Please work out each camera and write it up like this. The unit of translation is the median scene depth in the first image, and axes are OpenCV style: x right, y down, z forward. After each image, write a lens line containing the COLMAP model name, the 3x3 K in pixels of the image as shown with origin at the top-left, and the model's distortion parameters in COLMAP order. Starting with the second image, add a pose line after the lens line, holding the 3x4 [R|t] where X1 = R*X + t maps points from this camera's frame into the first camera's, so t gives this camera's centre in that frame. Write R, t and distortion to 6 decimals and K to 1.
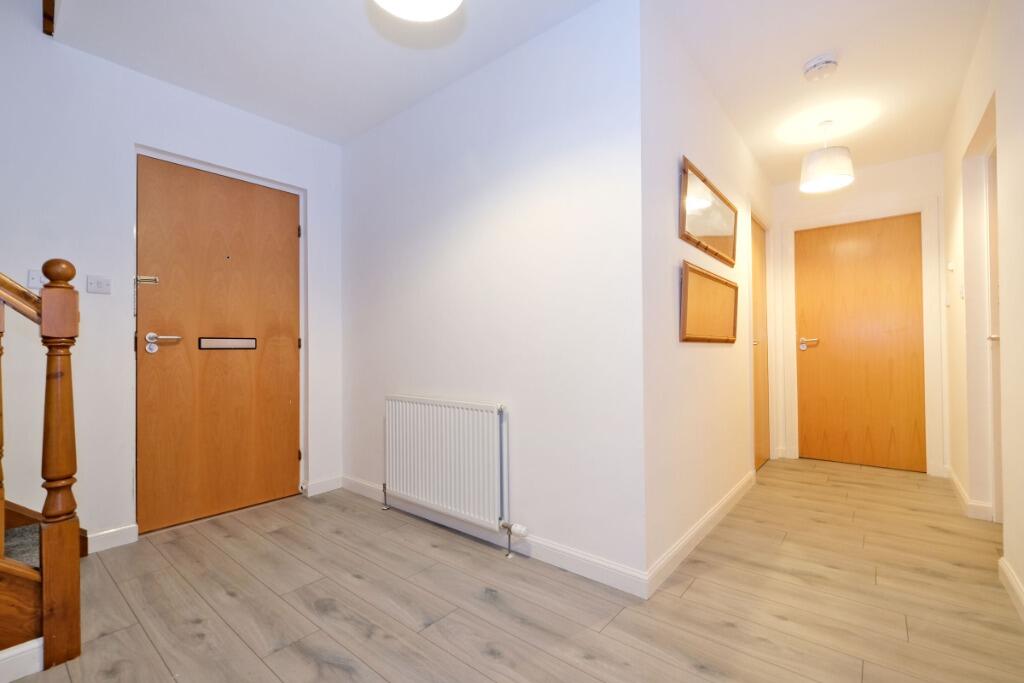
lens RADIAL K [[445.7, 0, 515.7], [0, 445.7, 343.1], [0, 0, 1]] dist [-0.002619, -0.000493]
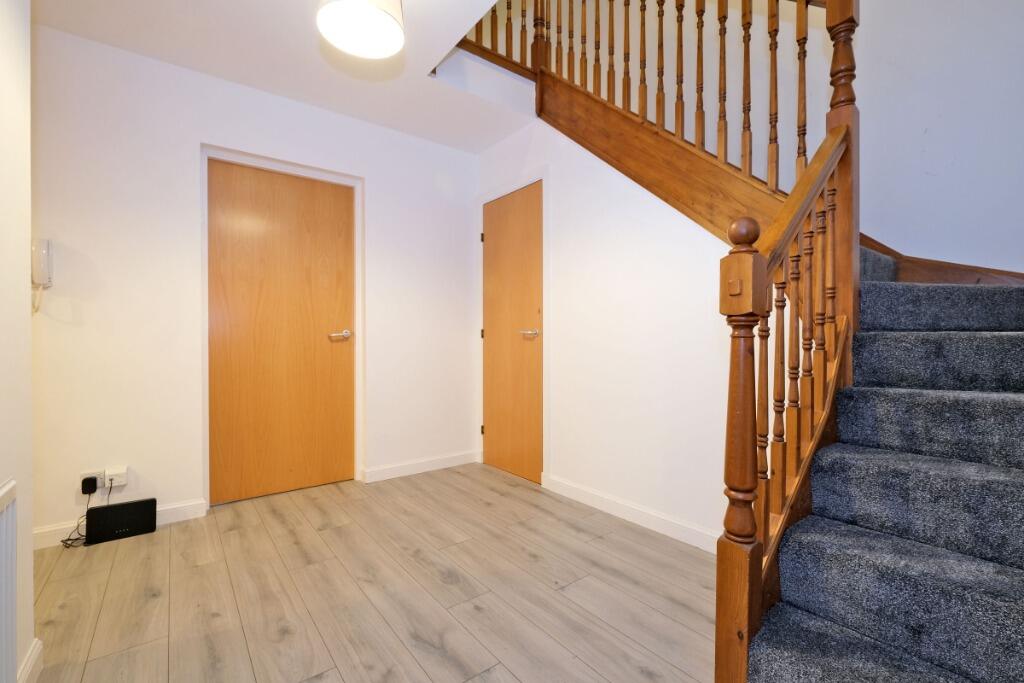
lens RADIAL K [[445.7, 0, 515.7], [0, 445.7, 343.1], [0, 0, 1]] dist [-0.002619, -0.000493]
pose [[-0.973266, 0.011827, 0.229375, -0.821673], [0.009191, 0.999879, -0.012557, 0.047527], [-0.229496, -0.010113, -0.973257, 1.902064]]
